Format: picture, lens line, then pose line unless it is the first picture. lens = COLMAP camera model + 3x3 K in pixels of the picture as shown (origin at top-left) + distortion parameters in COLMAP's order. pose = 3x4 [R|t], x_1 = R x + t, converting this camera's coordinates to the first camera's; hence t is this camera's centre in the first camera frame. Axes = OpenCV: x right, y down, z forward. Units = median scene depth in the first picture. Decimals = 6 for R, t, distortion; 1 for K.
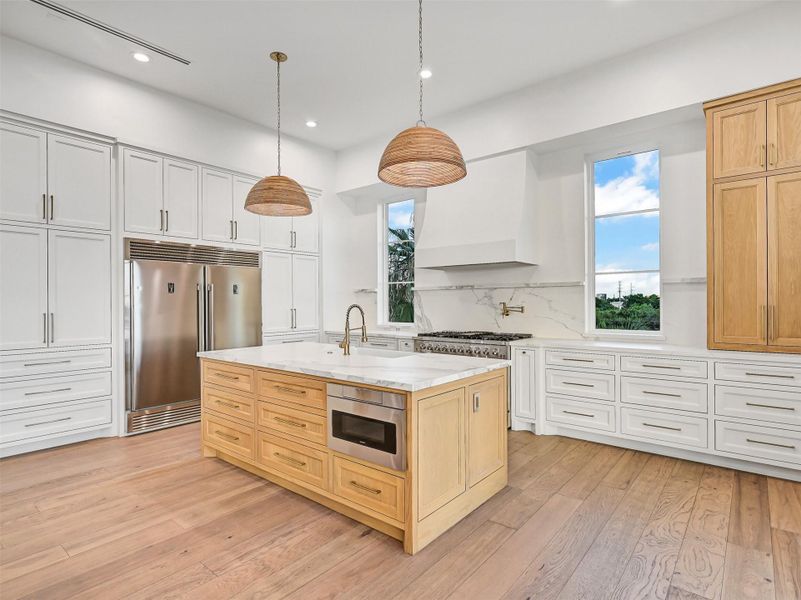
lens RADIAL K [[414.7, 0, 400.5], [0, 414.7, 300.0], [0, 0, 1]] dist [0.000148, 0.000800]
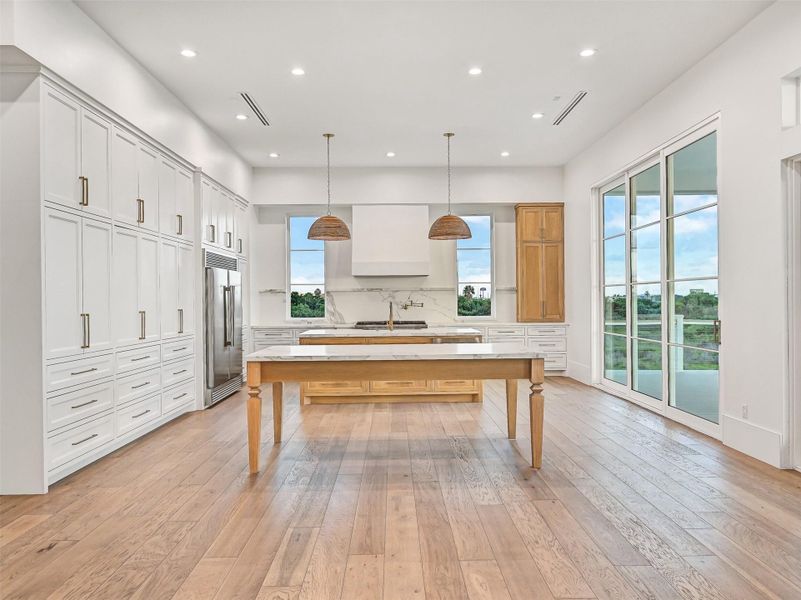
lens RADIAL K [[568.5, 0, 368.3], [0, 568.5, 300.0], [0, 0, 1]] dist [-0.038164, 0.000629]
pose [[0.792266, -0.001414, 0.610174, -1.340192], [0.001634, 0.999999, 0.000196, 0.004232], [-0.610173, 0.000841, 0.792268, -0.652360]]
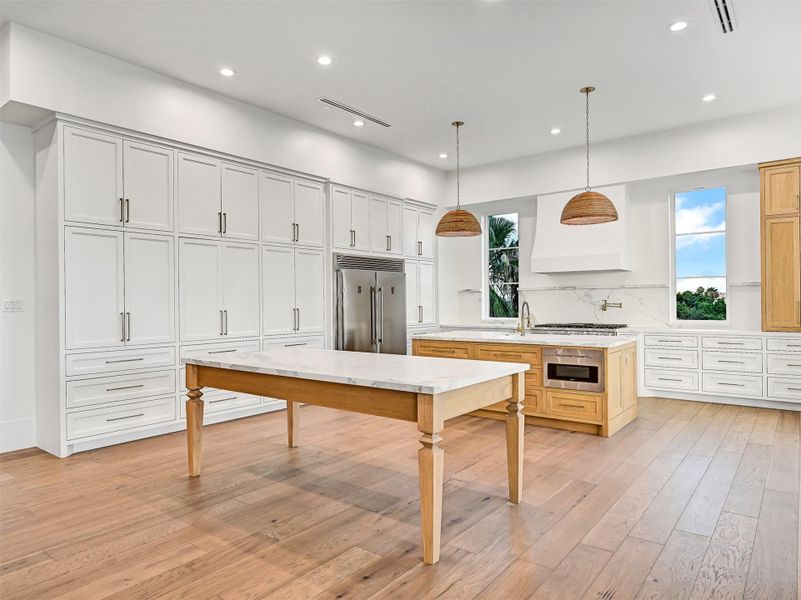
lens RADIAL K [[486.2, 0, 400.5], [0, 486.2, 300.0], [0, 0, 1]] dist [-0.019347, 0.004333]
pose [[0.999913, -0.003471, 0.012717, -0.475562], [0.003448, 0.999992, 0.001780, 0.001189], [-0.012723, -0.001736, 0.999918, -0.584169]]
